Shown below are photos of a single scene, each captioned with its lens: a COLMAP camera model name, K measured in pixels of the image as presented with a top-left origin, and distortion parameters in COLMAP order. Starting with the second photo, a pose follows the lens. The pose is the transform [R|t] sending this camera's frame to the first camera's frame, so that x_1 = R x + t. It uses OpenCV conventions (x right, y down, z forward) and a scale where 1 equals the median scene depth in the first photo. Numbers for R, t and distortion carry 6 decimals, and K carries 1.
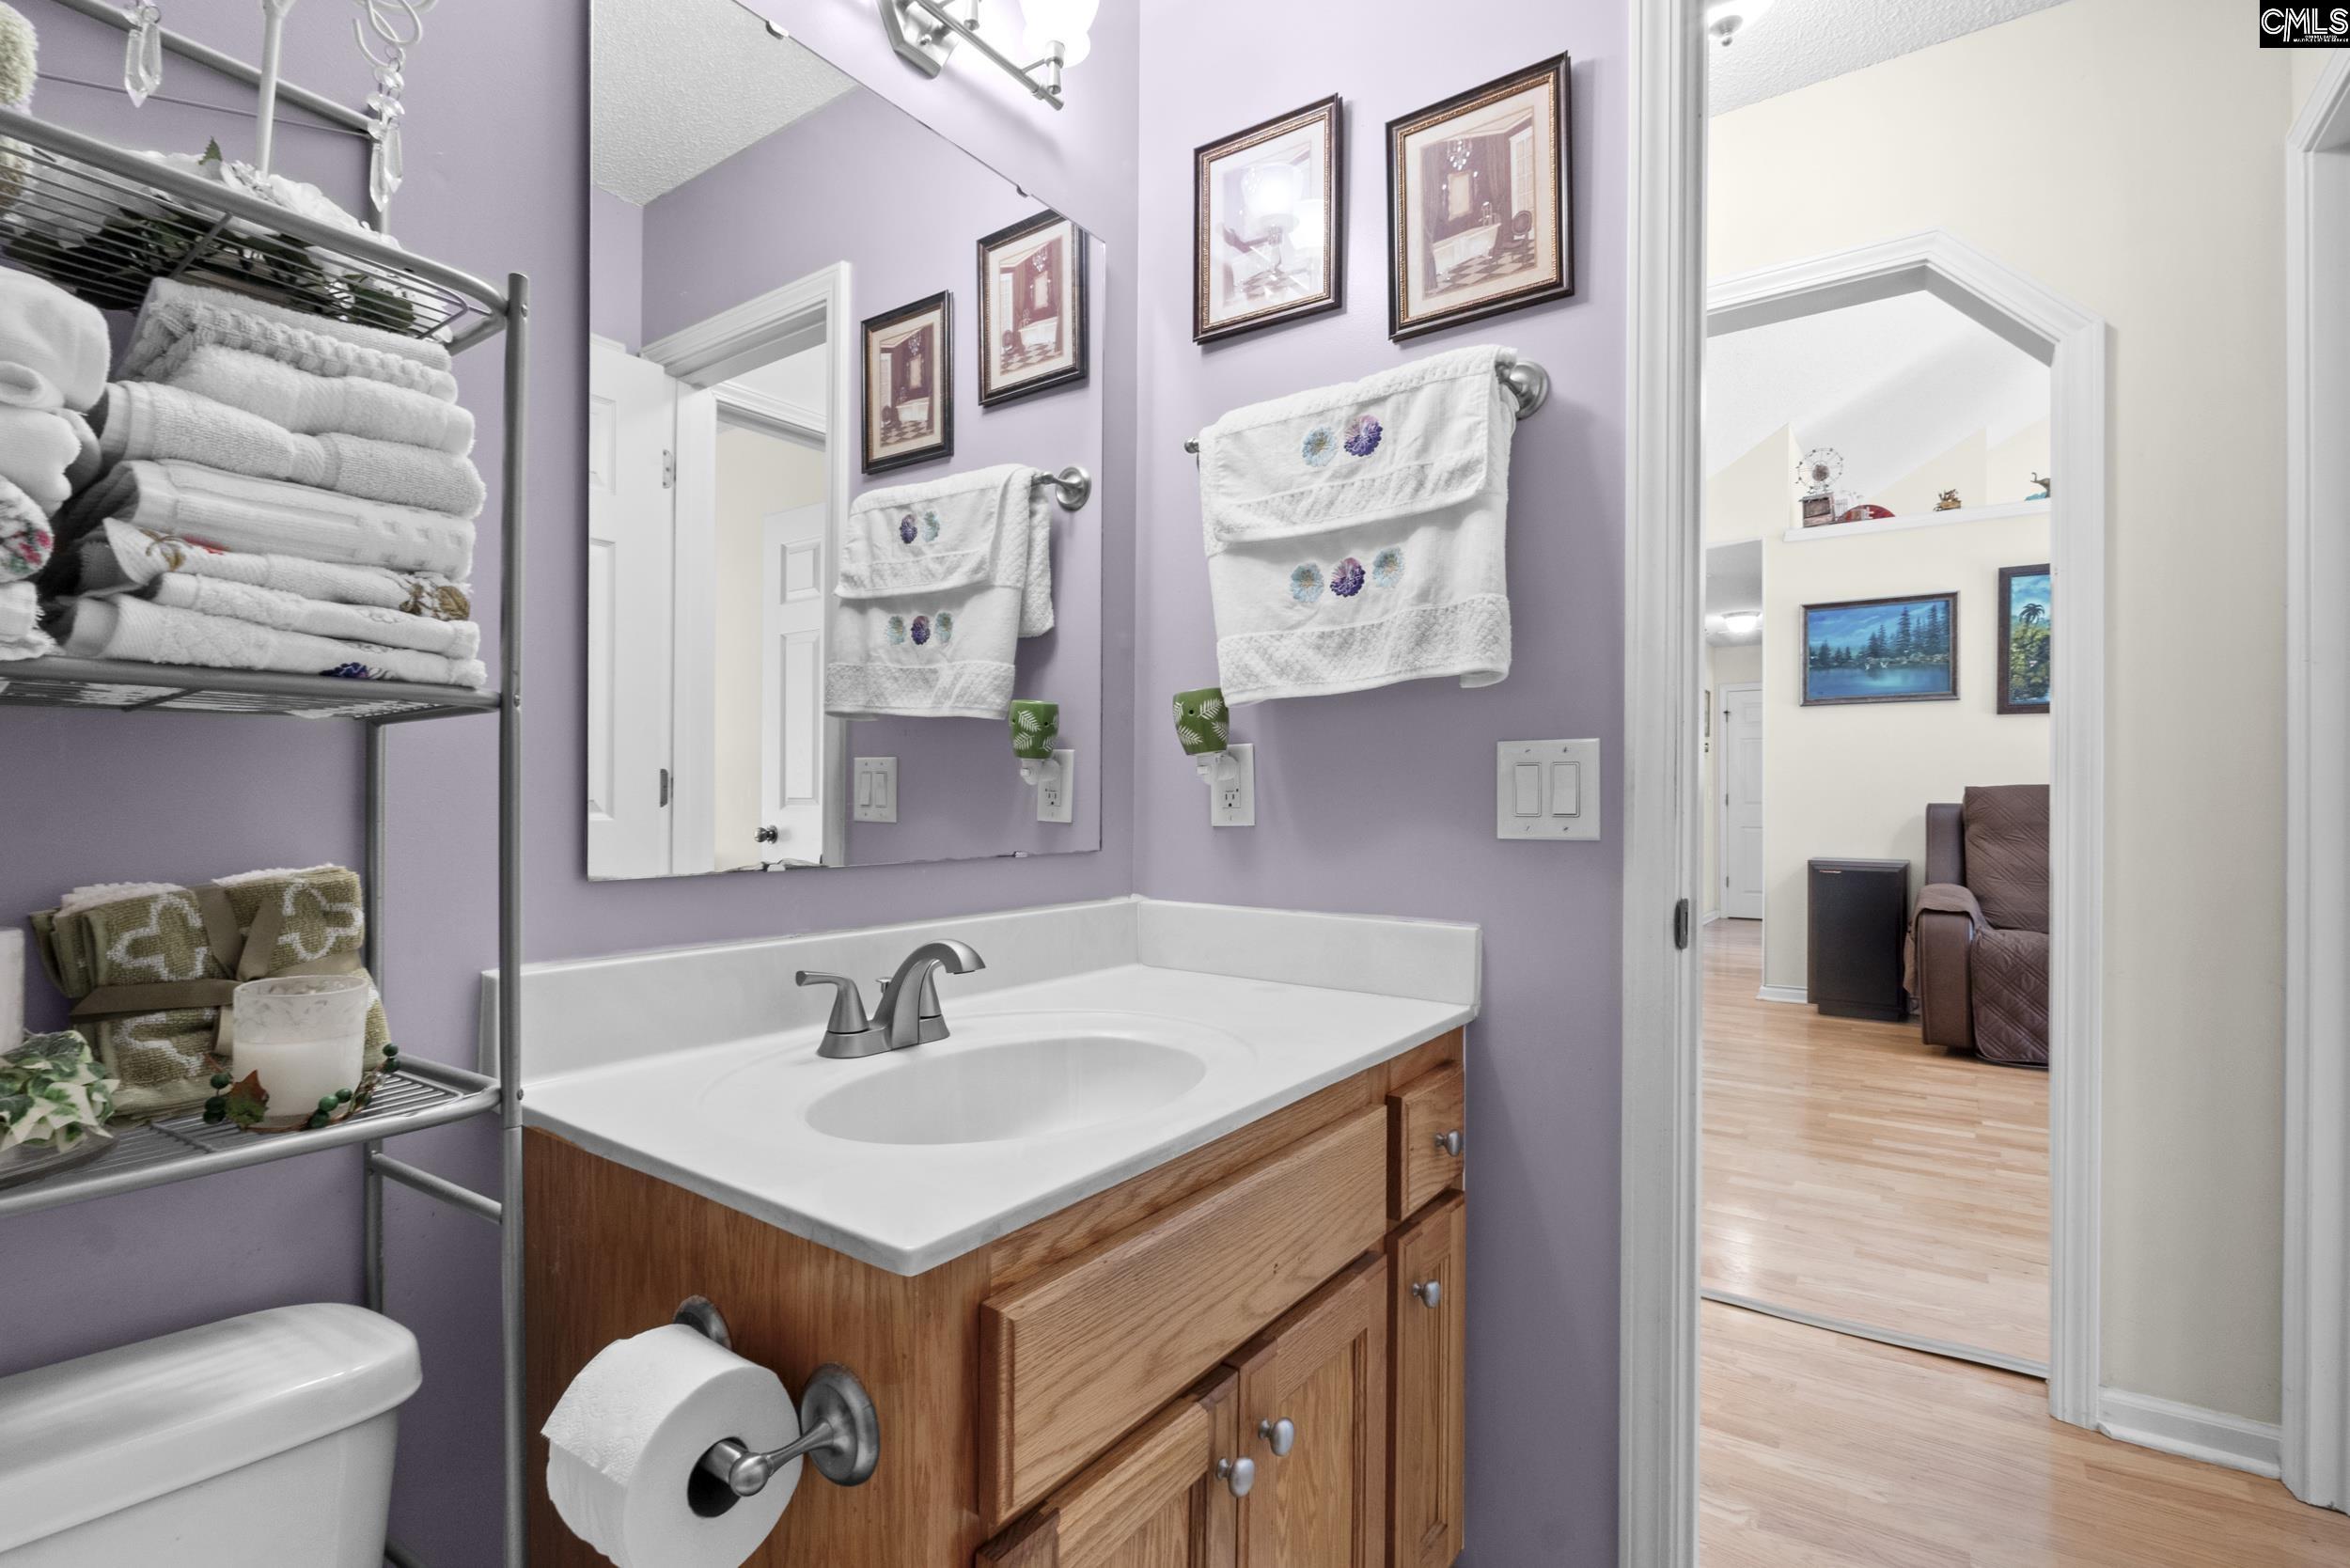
lens RADIAL K [[1083.0, 0, 1179.3], [0, 1083.0, 789.8], [0, 0, 1]] dist [-0.004819, -0.000427]
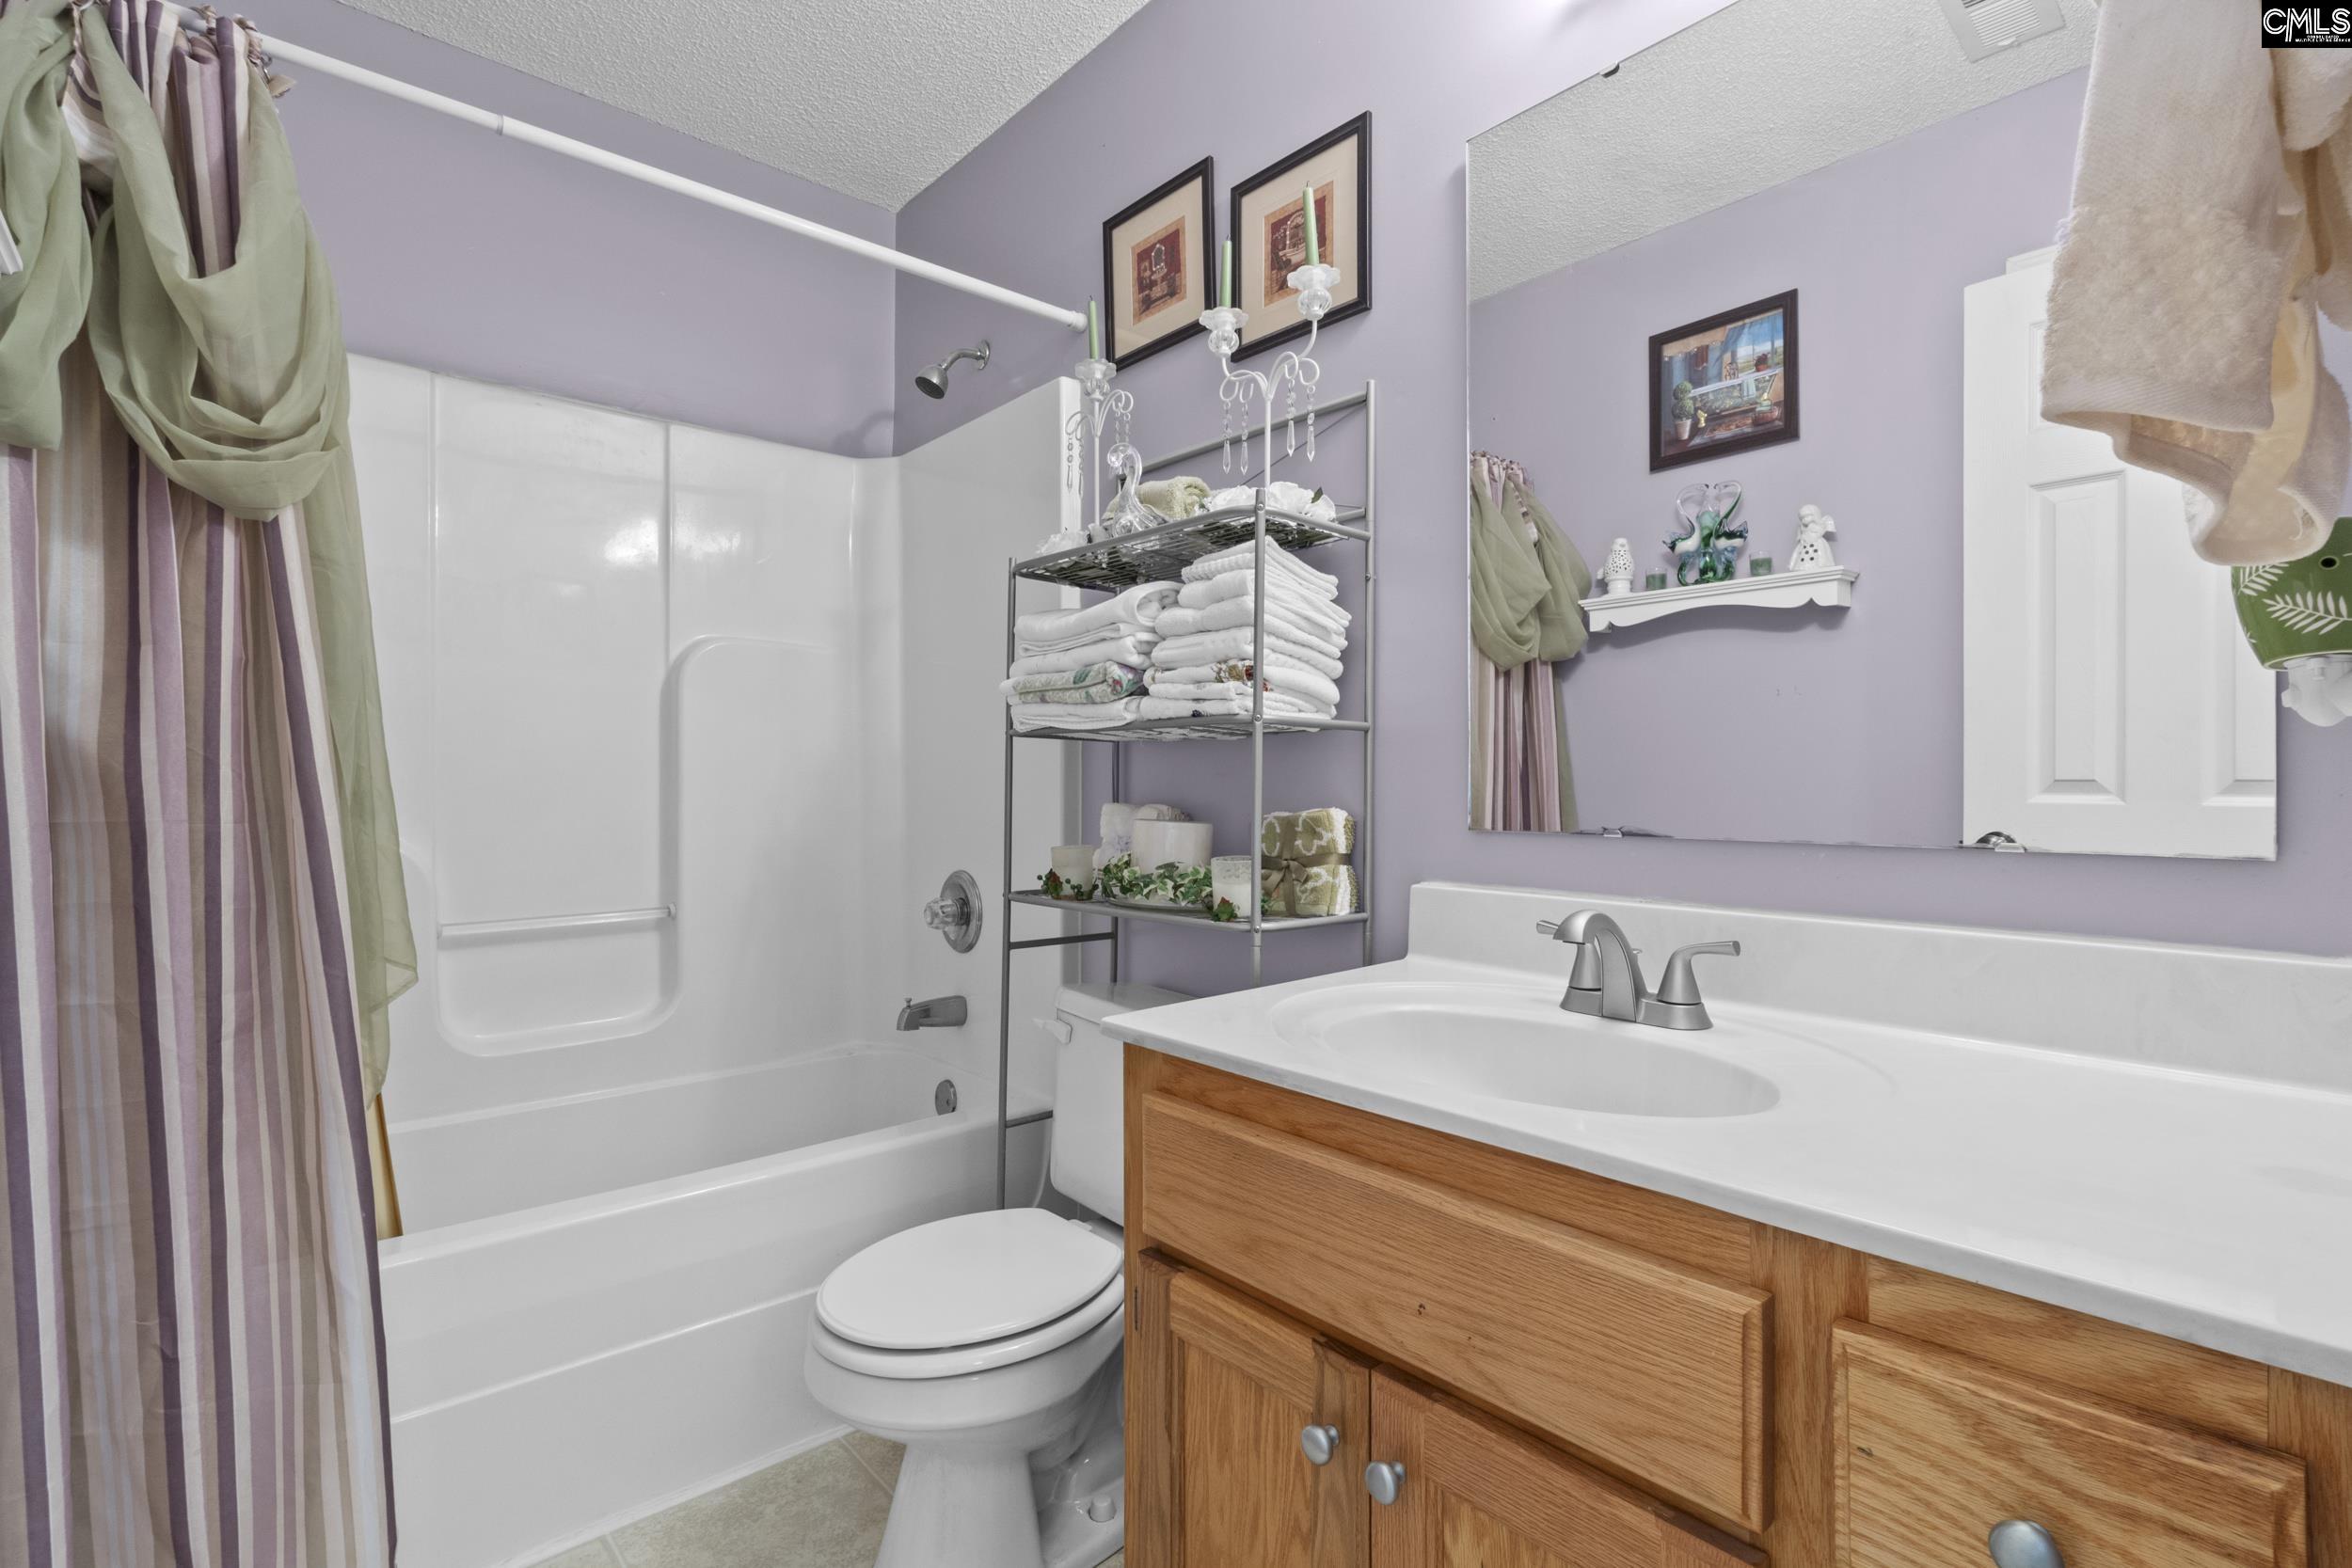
lens RADIAL K [[1083.7, 0, 1180.1], [0, 1083.7, 786.2], [0, 0, 1]] dist [-0.004819, -0.000427]
pose [[-0.228300, -0.005035, -0.973578, 1.214030], [0.006215, 0.999959, -0.006629, 0.045494], [0.973571, -0.007564, -0.228259, 1.278146]]
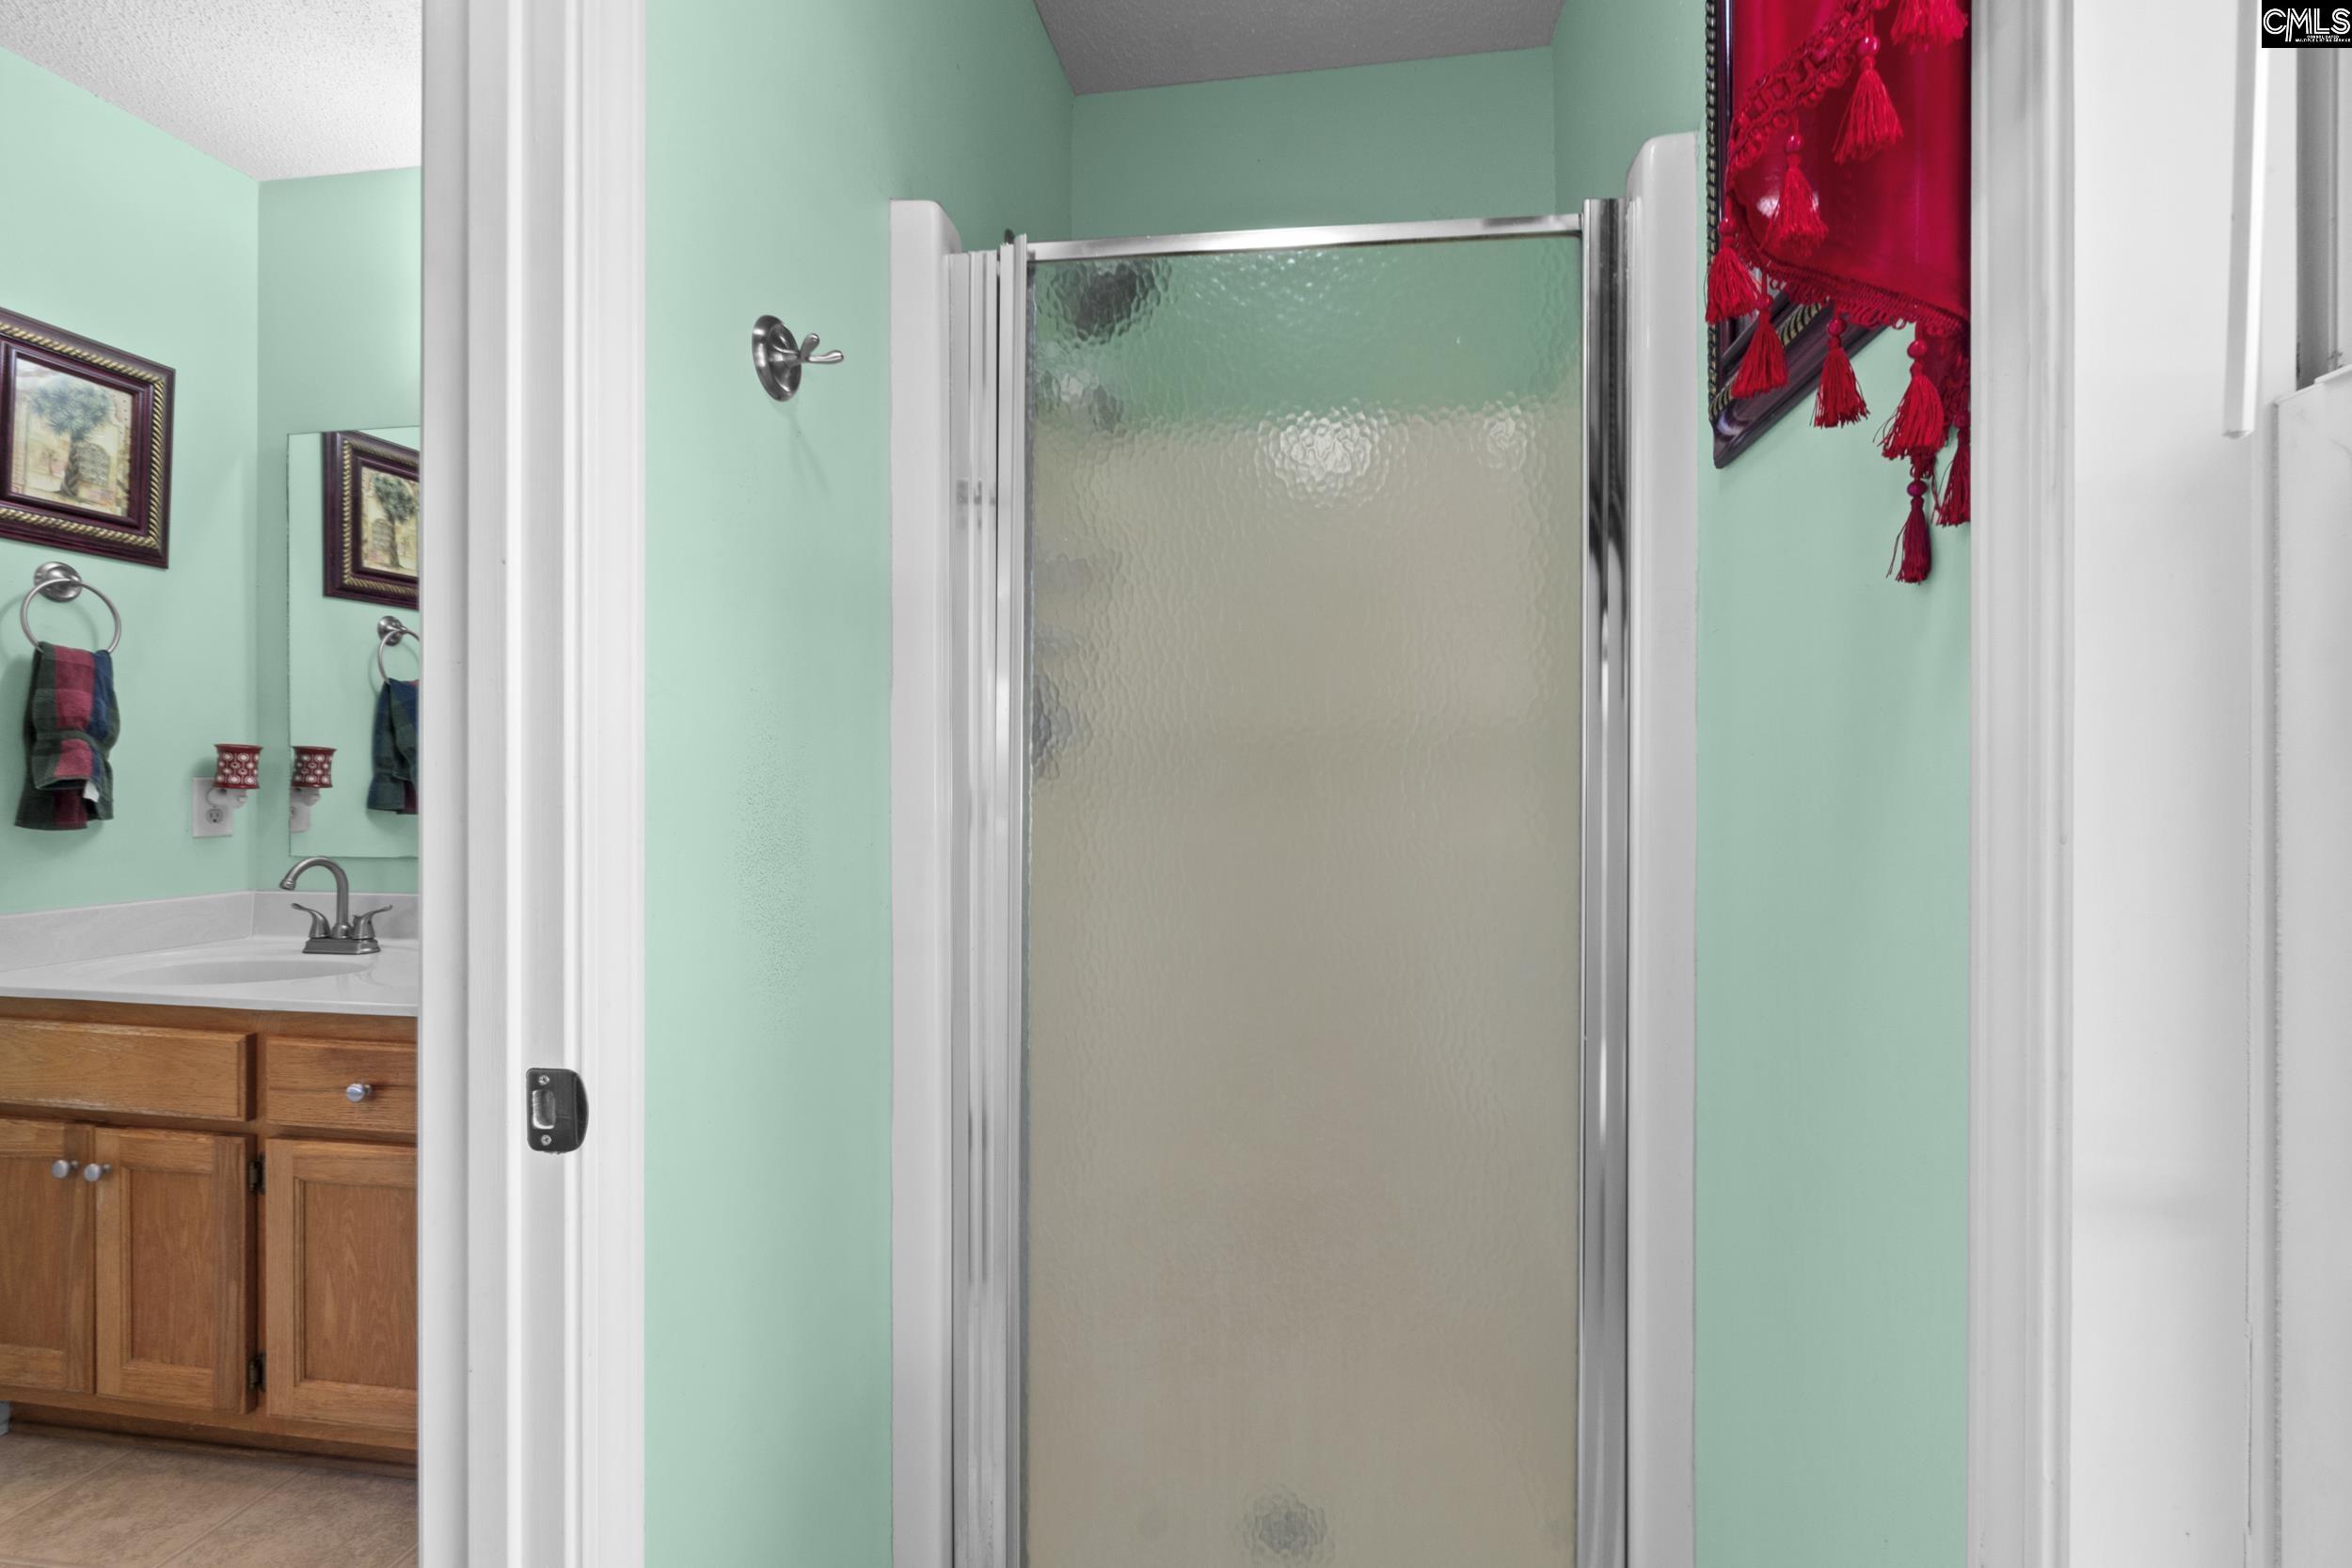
lens RADIAL K [[1083.7, 0, 1180.9], [0, 1083.7, 787.3], [0, 0, 1]] dist [-0.004819, -0.000427]
pose [[0.451968, -0.002557, -0.892030, 3.227133], [0.014212, 0.999890, 0.004334, -0.056323], [0.891921, -0.014636, 0.451954, 2.281220]]
